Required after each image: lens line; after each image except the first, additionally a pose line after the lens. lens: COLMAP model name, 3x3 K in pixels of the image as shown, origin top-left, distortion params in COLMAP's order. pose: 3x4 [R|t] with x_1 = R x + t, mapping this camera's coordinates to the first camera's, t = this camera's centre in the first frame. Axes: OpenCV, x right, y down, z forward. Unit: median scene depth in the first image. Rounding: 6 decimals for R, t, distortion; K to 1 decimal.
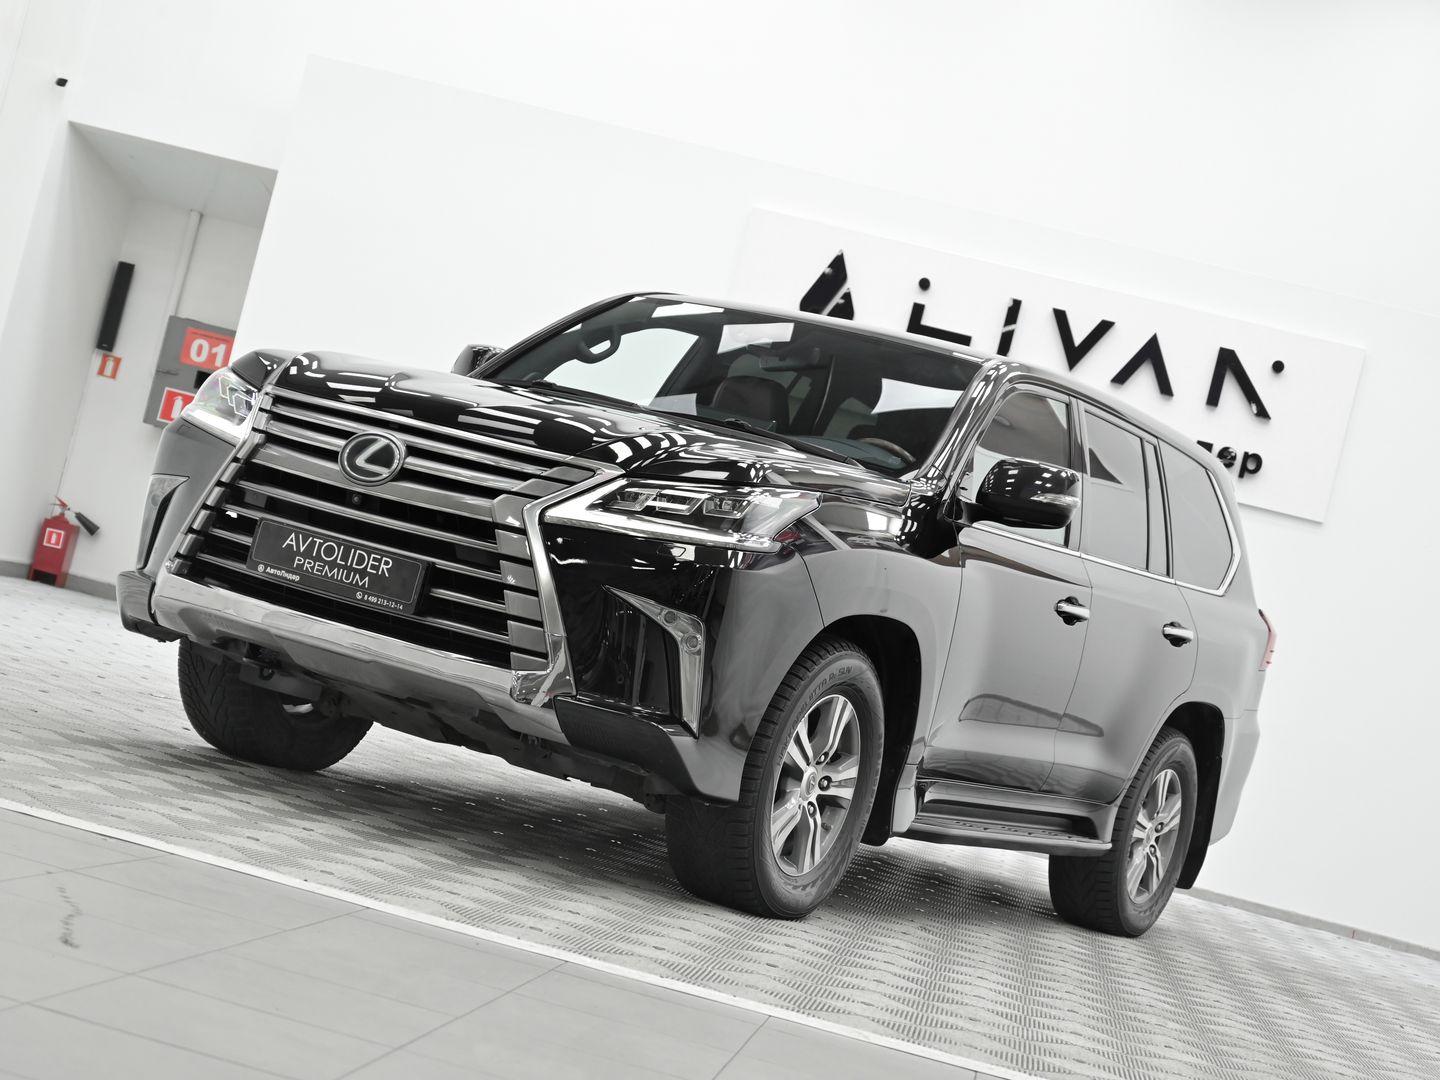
lens RADIAL K [[2279.3, 0, 720.0], [0, 2279.3, 540.0], [0, 0, 1]] dist [-0.008386, -0.084634]
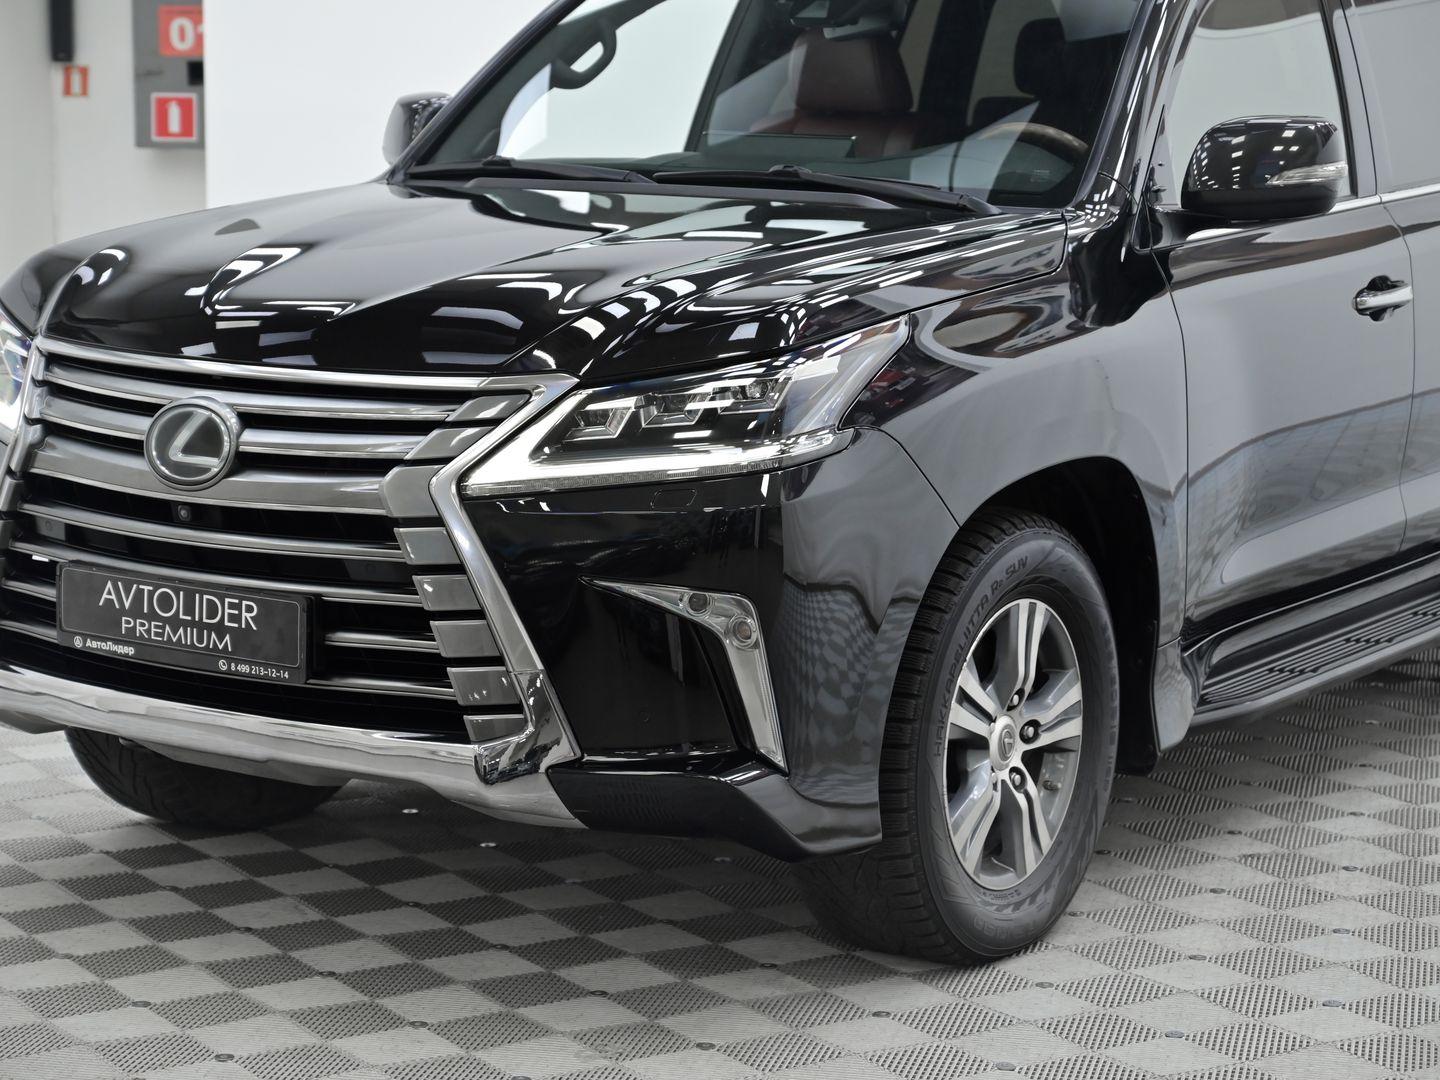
lens RADIAL K [[2953.6, 0, 720.0], [0, 2953.6, 540.0], [0, 0, 1]] dist [-0.017080, -0.172324]
pose [[0.966460, -0.221186, -0.130508, 0.089081], [0.239818, 0.959086, 0.150472, -0.097877], [0.091886, -0.176723, 0.979962, 0.207769]]
